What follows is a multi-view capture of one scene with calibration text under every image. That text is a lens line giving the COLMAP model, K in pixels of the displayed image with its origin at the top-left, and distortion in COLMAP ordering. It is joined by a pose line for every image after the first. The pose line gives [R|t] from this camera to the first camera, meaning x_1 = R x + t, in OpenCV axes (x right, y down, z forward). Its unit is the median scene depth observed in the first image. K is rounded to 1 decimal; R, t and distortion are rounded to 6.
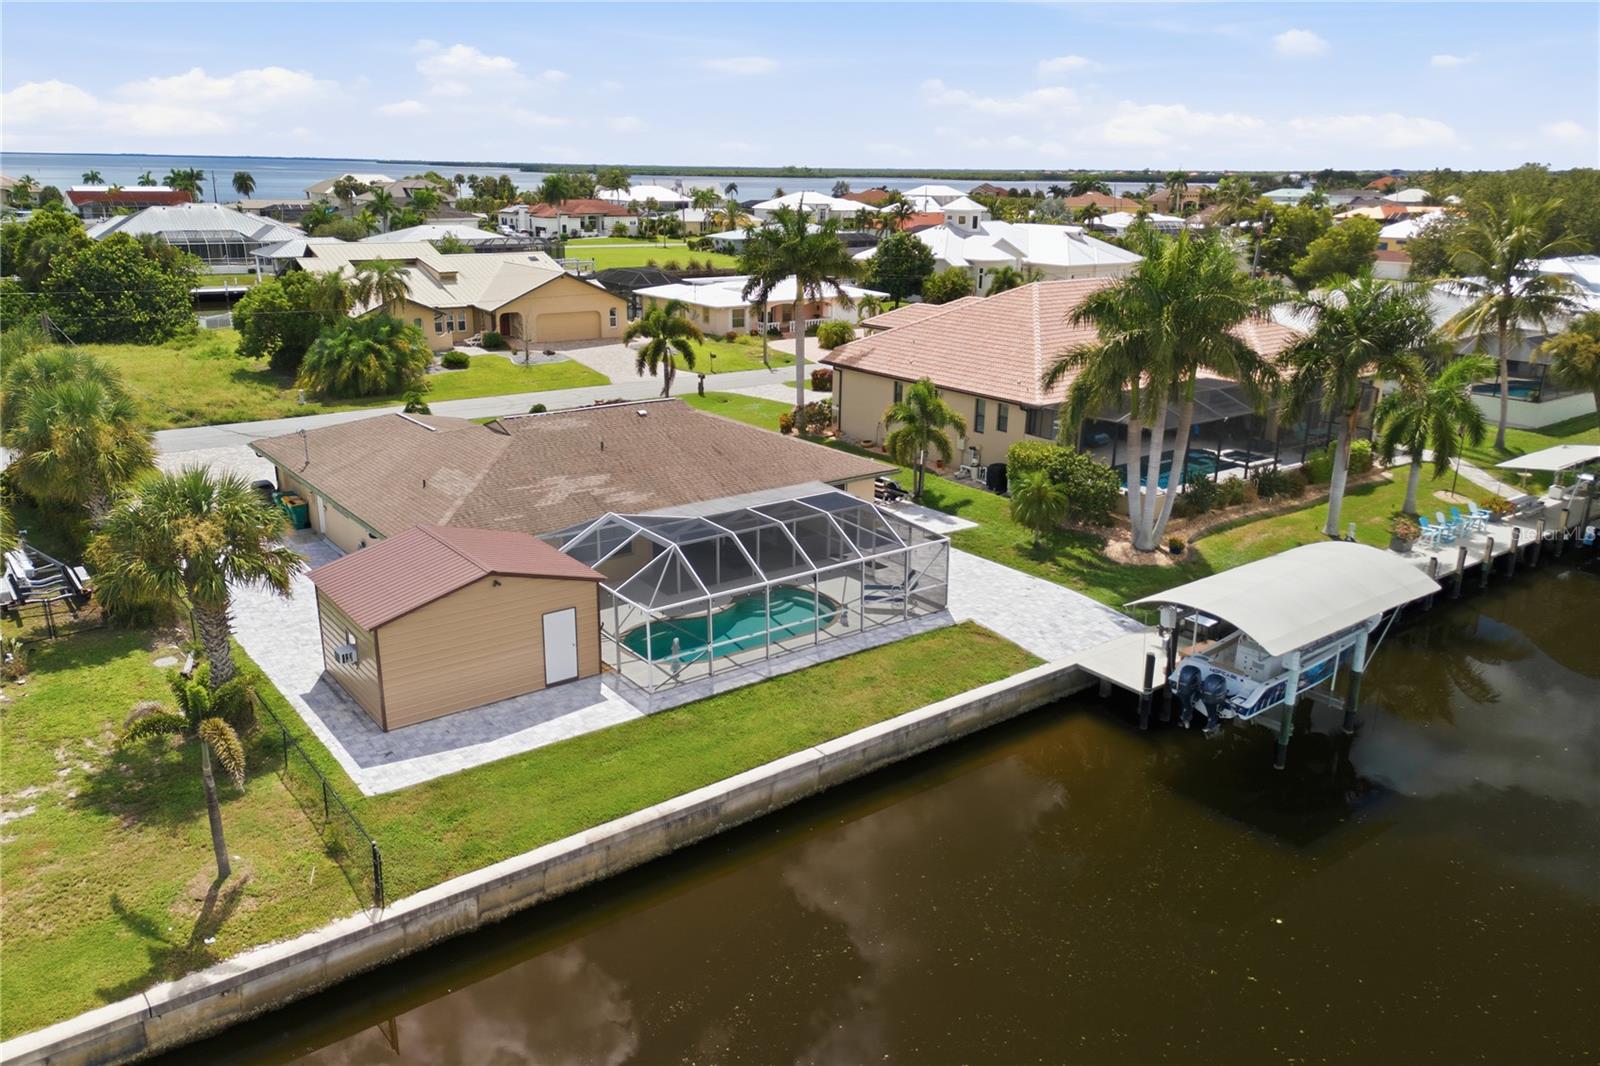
lens RADIAL K [[1175.0, 0, 803.5], [0, 1175.0, 538.0], [0, 0, 1]] dist [0.057022, -0.051153]
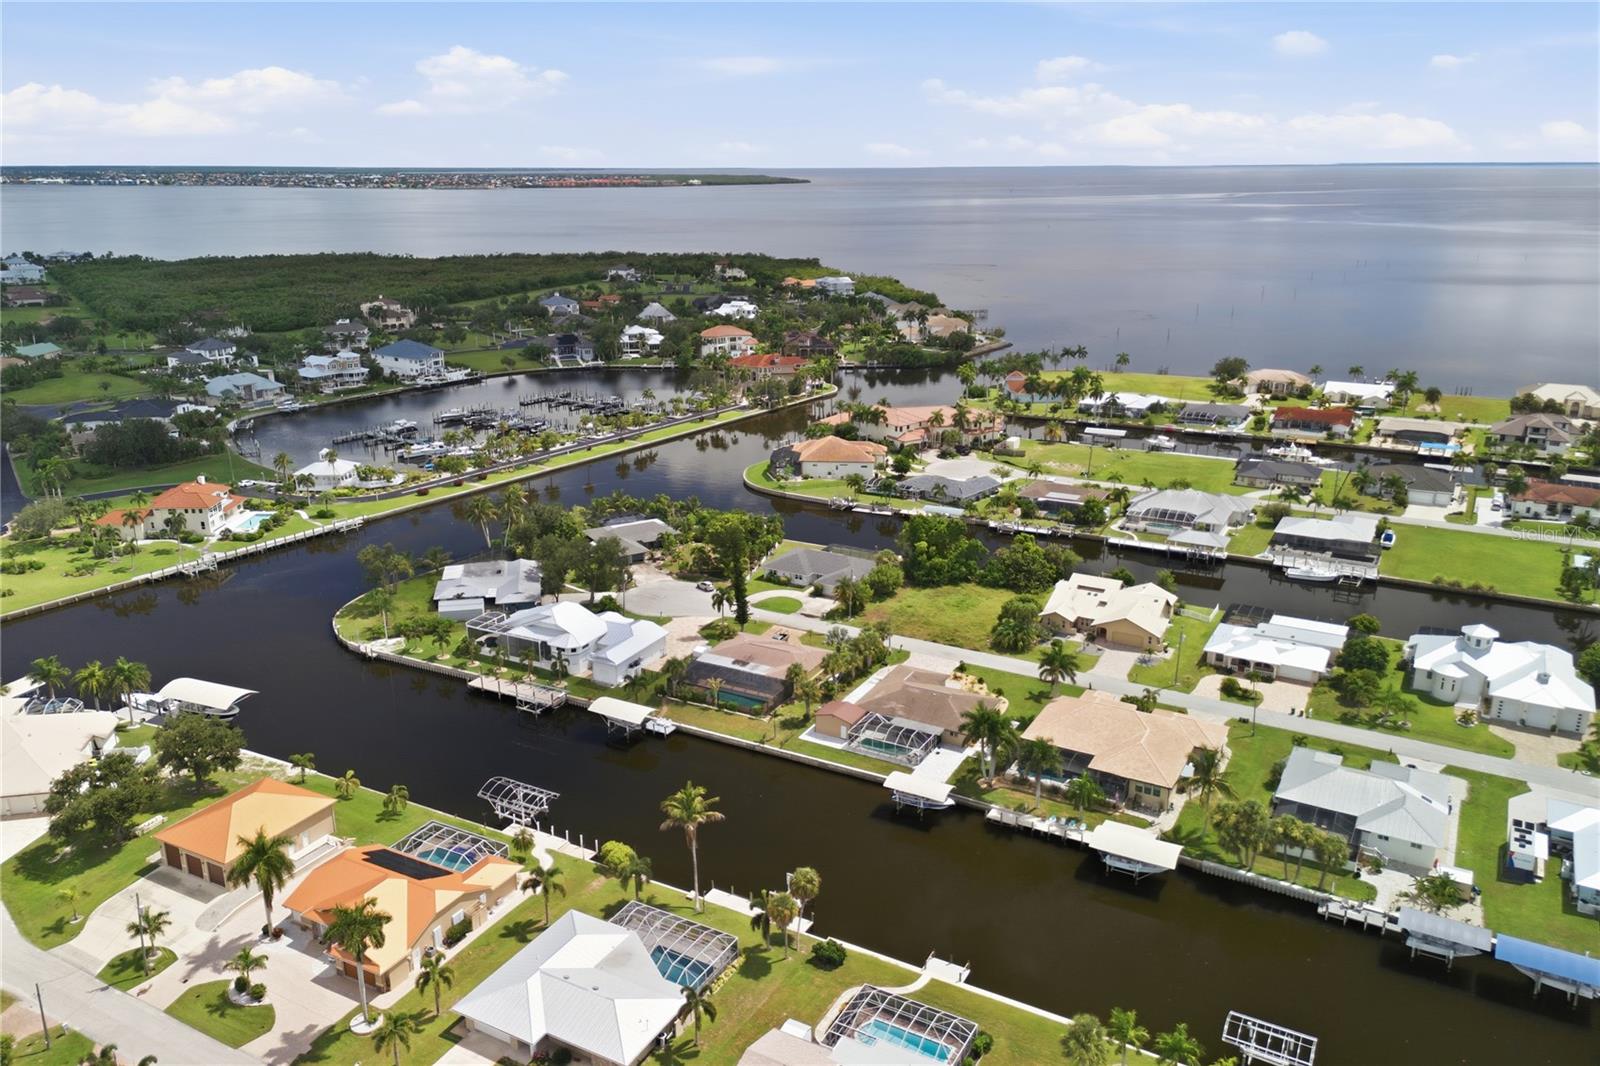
lens RADIAL K [[1175.0, 0, 803.5], [0, 1175.0, 538.0], [0, 0, 1]] dist [0.057022, -0.051153]
pose [[0.403079, 0.266347, -0.875549, 3.341717], [-0.267712, 0.949179, 0.165498, -1.269542], [0.875133, 0.167686, 0.453899, -1.411348]]
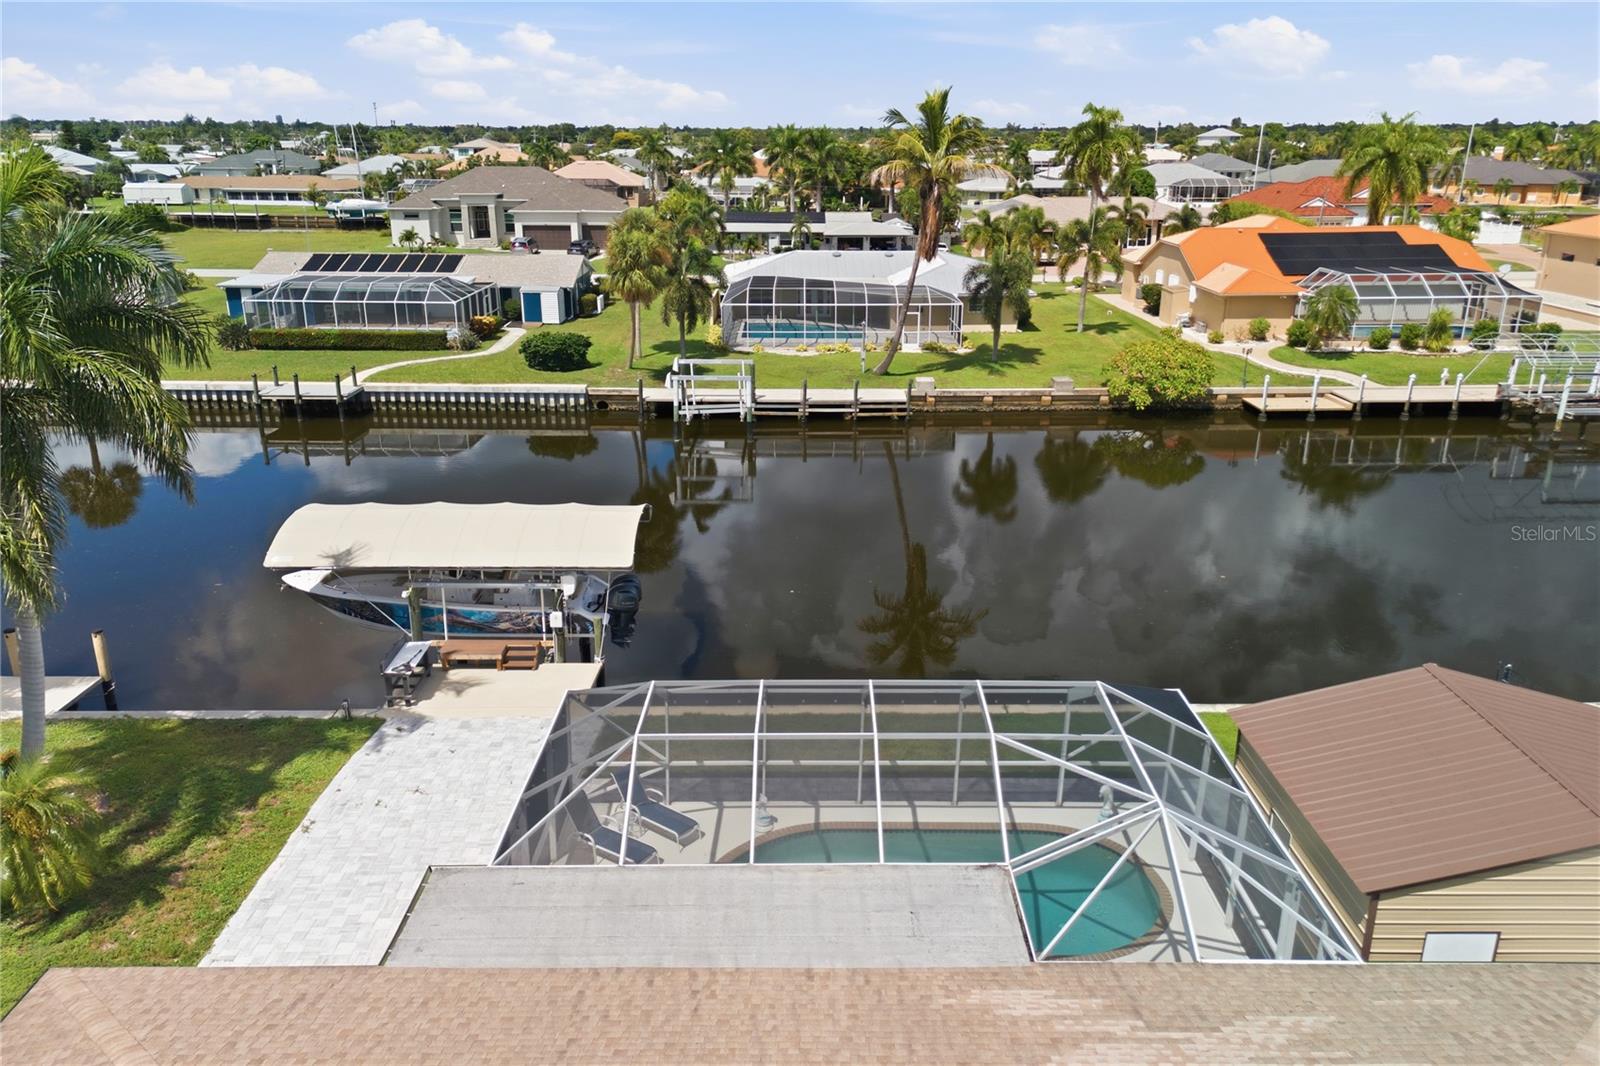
lens RADIAL K [[1175.0, 0, 803.5], [0, 1175.0, 538.0], [0, 0, 1]] dist [0.057022, -0.051153]
pose [[-0.794174, -0.211608, 0.569658, -0.256533], [0.165179, 0.826952, 0.537463, -0.323777], [-0.584811, 0.520934, -0.621790, 1.154553]]
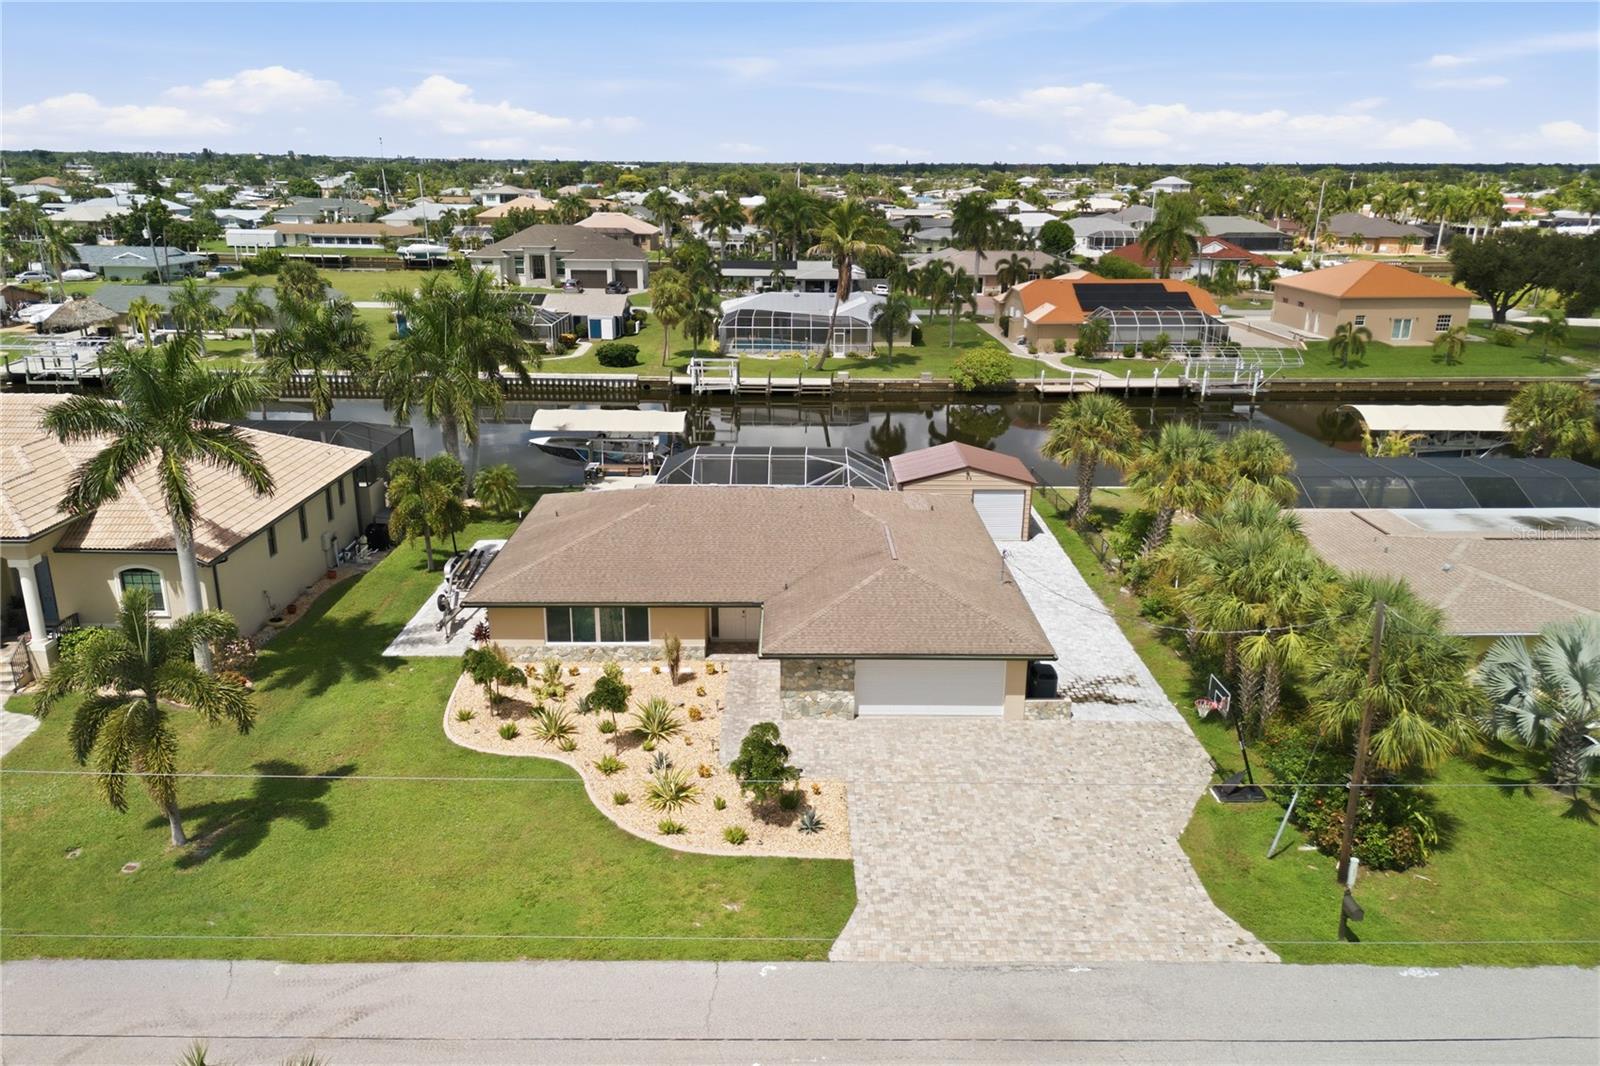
lens RADIAL K [[1175.0, 0, 803.5], [0, 1175.0, 538.0], [0, 0, 1]] dist [0.057022, -0.051153]
pose [[-0.796290, -0.201233, 0.570462, -0.892068], [0.158199, 0.840948, 0.517473, -0.657149], [-0.583862, 0.502306, -0.637804, 1.820708]]
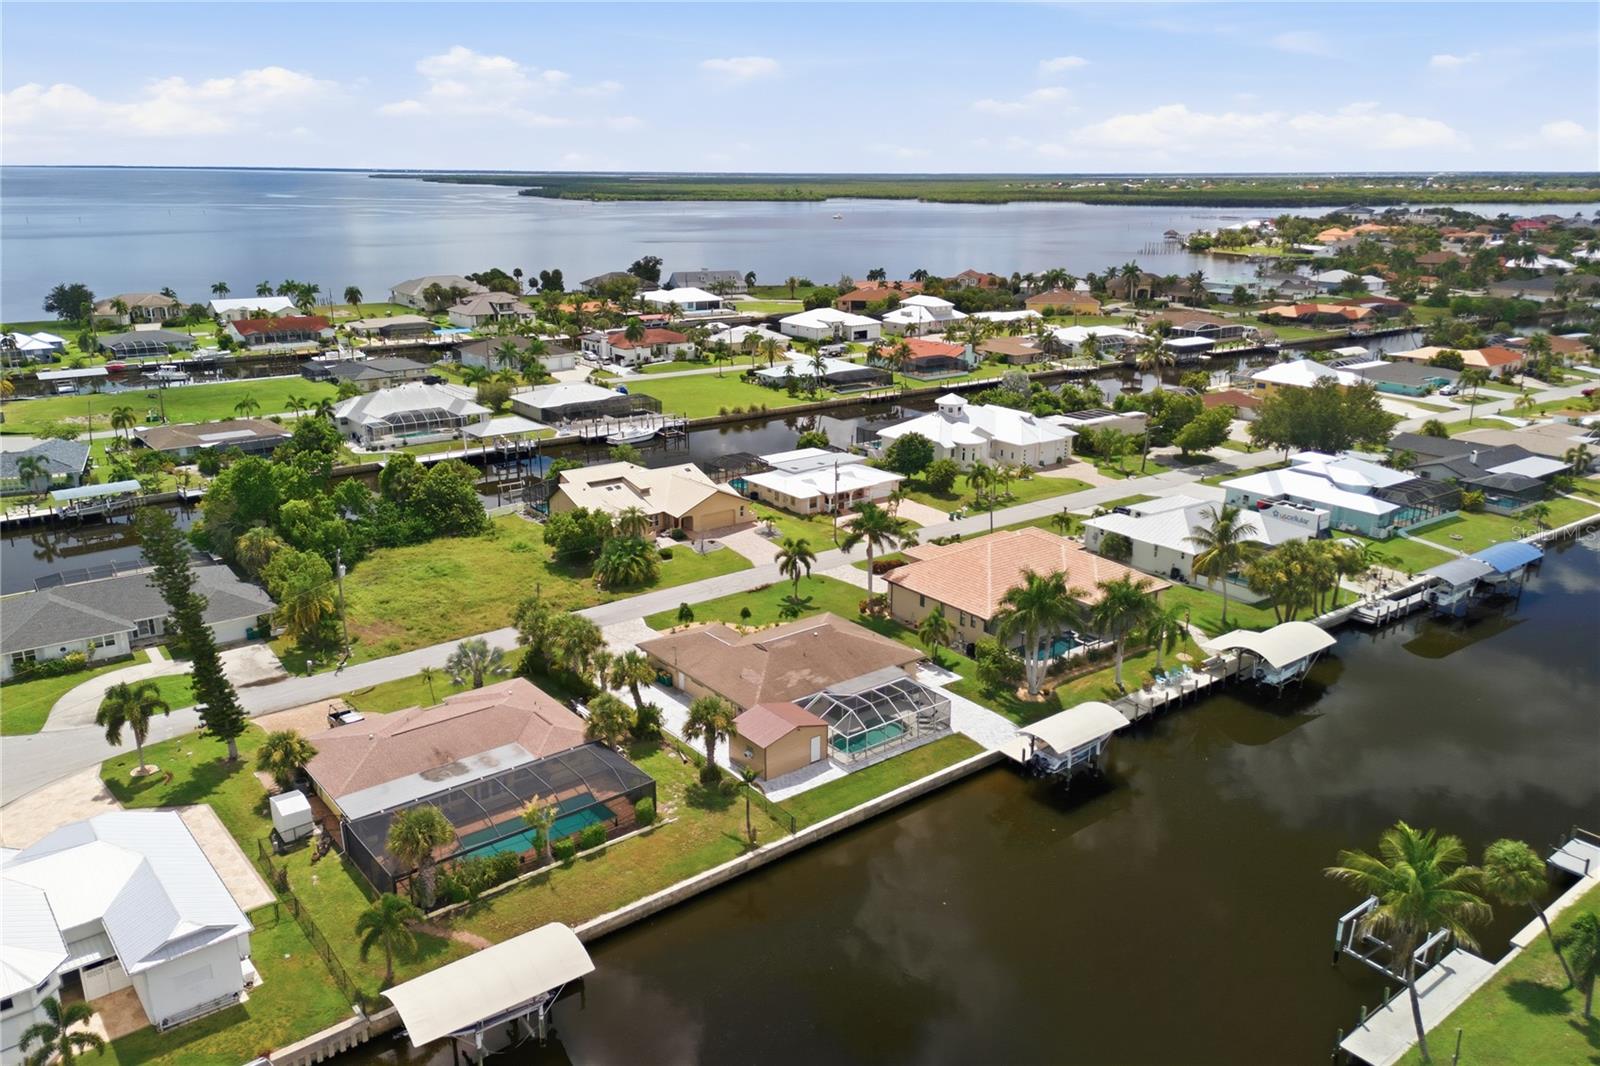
lens RADIAL K [[1175.0, 0, 803.5], [0, 1175.0, 538.0], [0, 0, 1]] dist [0.057022, -0.051153]
pose [[0.999906, -0.010073, 0.009282, -0.199908], [0.010096, 0.999946, -0.002354, -0.320839], [-0.009258, 0.002447, 0.999954, -1.436610]]
